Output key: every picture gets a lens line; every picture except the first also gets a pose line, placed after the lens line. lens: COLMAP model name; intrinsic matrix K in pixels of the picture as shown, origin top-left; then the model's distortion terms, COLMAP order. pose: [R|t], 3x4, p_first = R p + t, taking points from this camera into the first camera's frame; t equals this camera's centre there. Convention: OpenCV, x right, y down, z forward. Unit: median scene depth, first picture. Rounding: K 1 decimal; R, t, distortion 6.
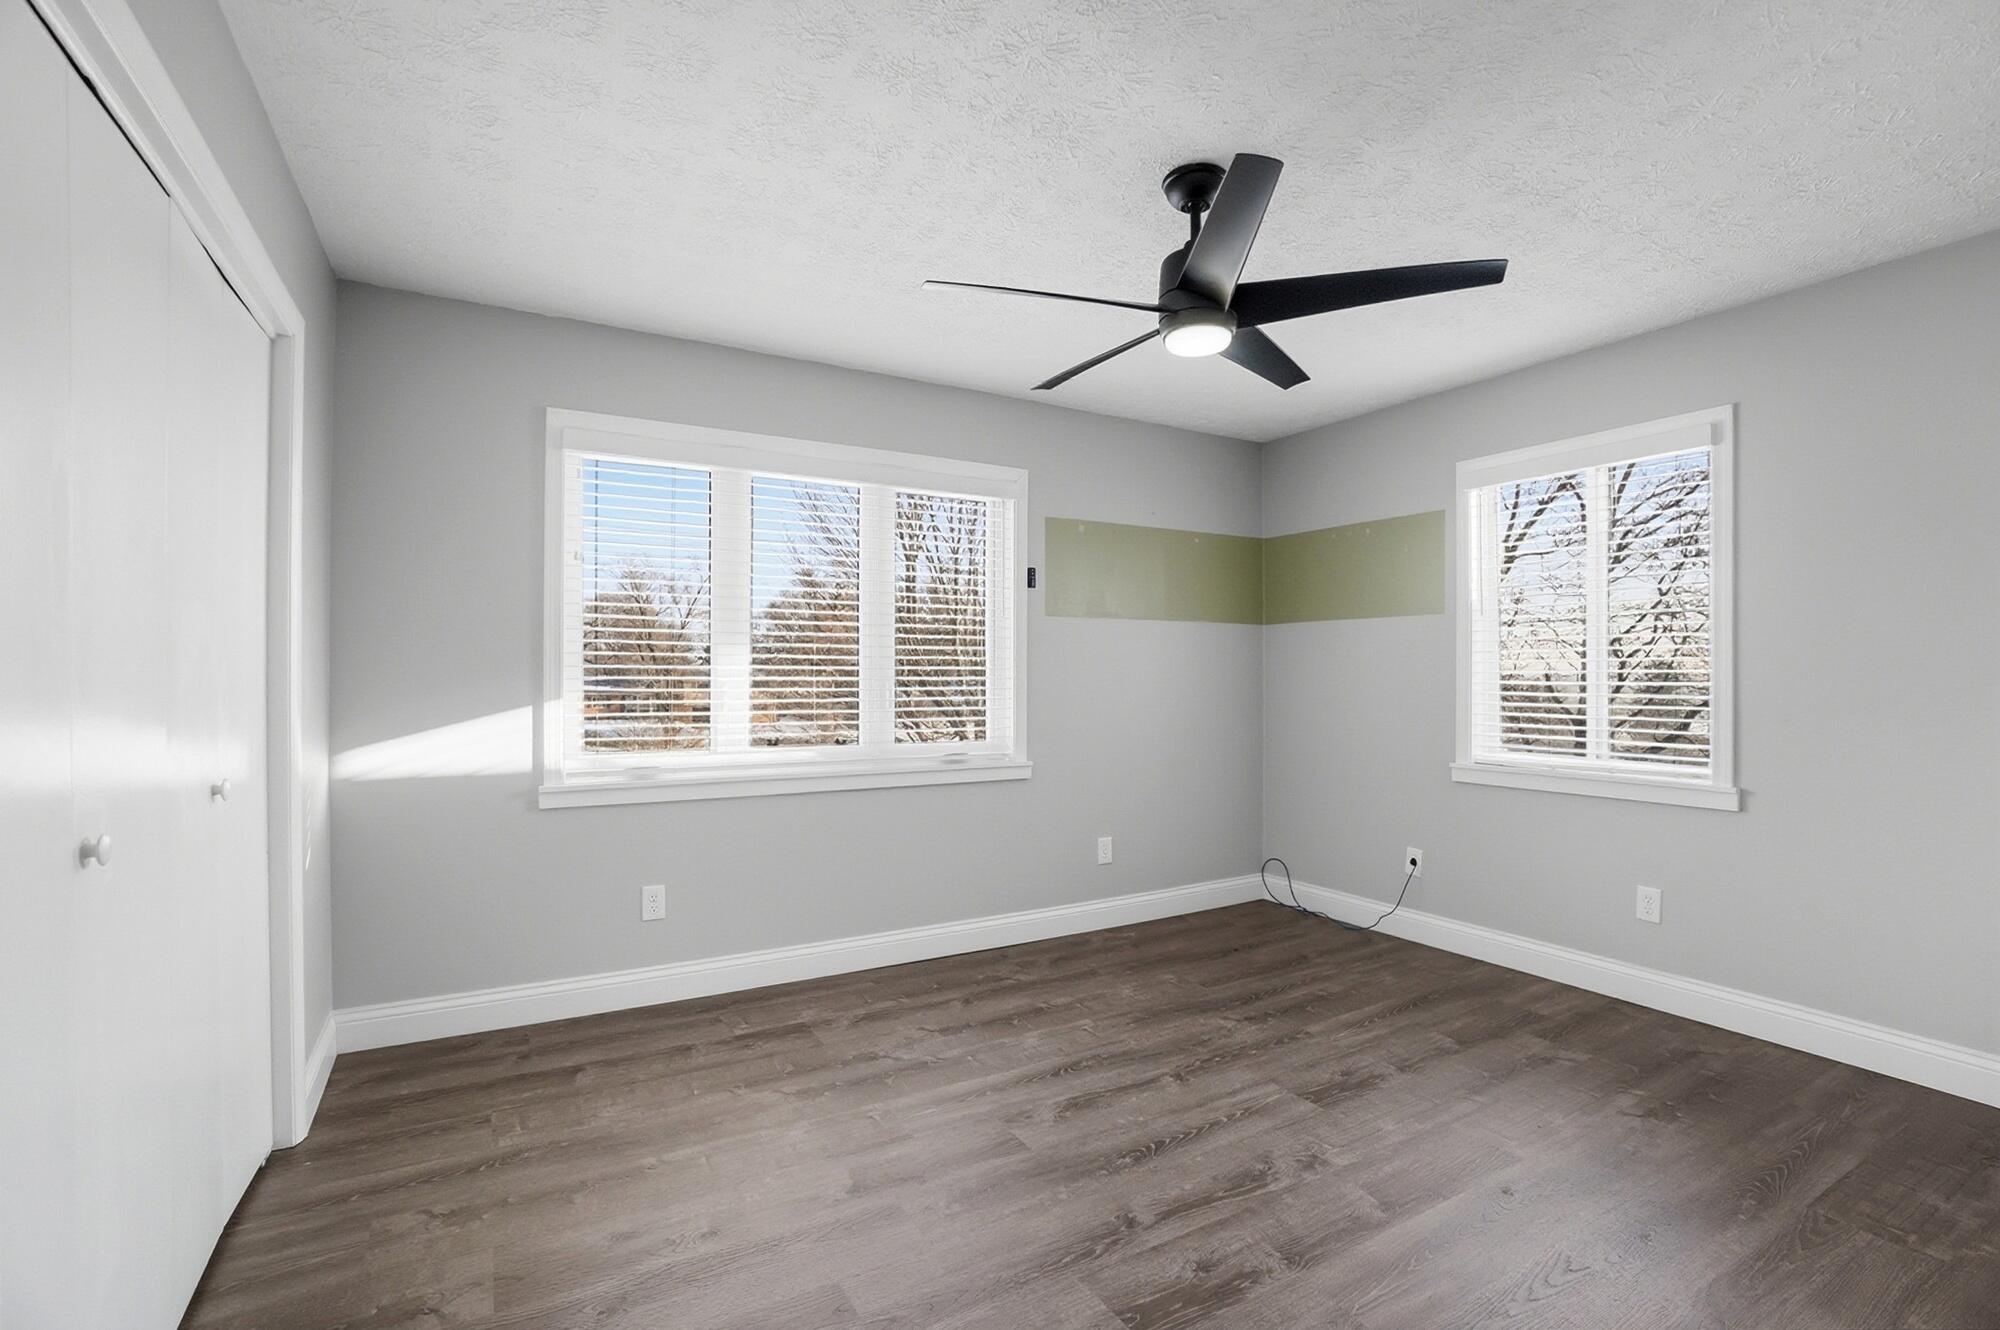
lens RADIAL K [[885.9, 0, 996.4], [0, 885.9, 671.5], [0, 0, 1]] dist [-0.046492, 0.000434]
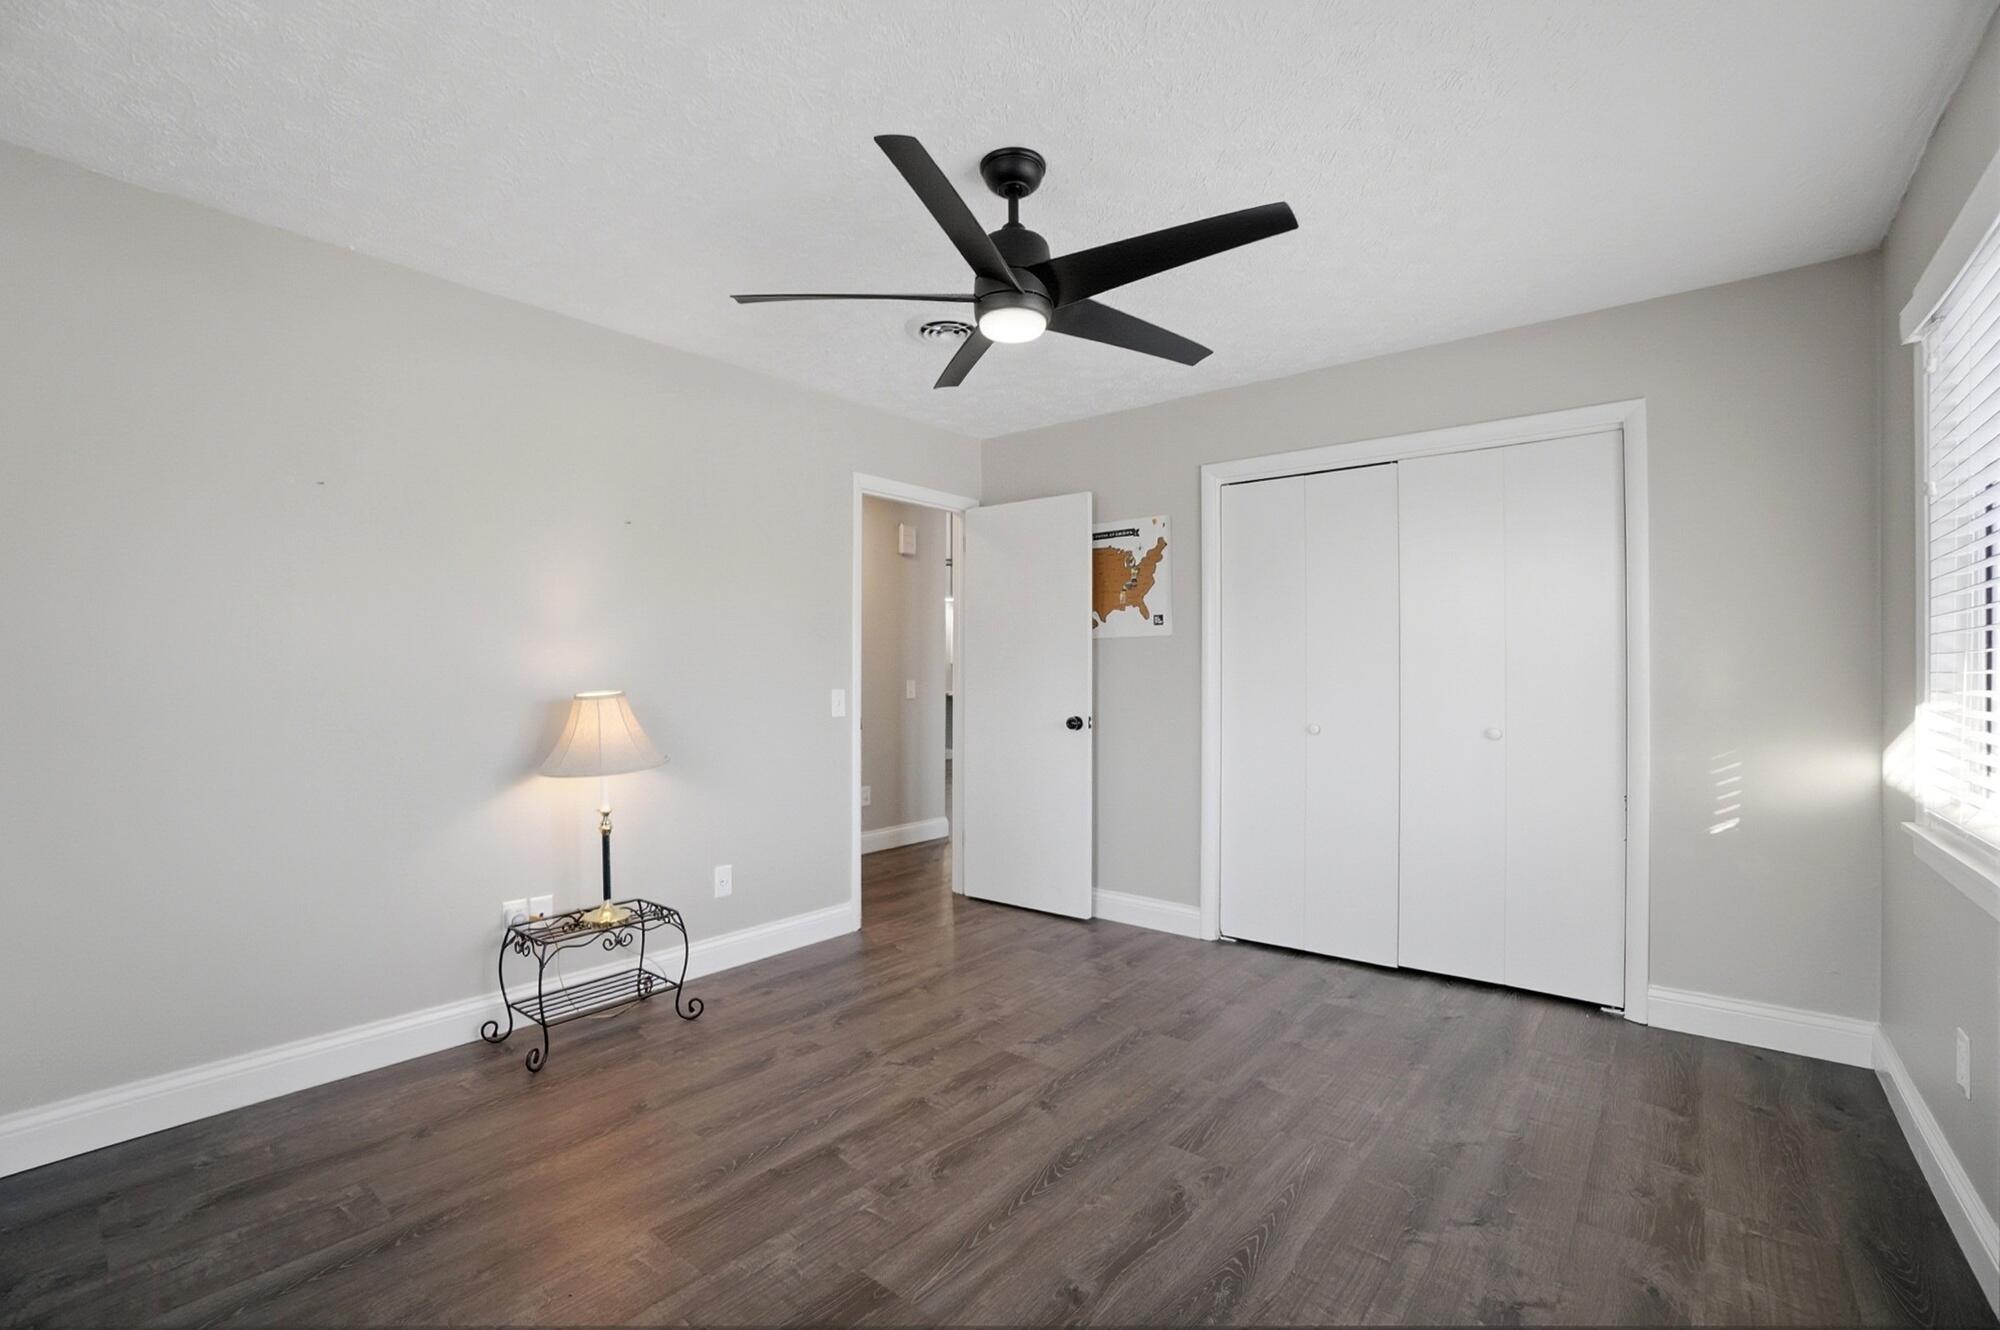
lens RADIAL K [[885.9, 0, 996.4], [0, 885.9, 671.5], [0, 0, 1]] dist [-0.046492, 0.000434]
pose [[-0.935187, -0.006770, -0.354090, 0.550414], [-0.003478, 0.999945, -0.009935, 0.019543], [0.354138, -0.008059, -0.935158, 1.777659]]
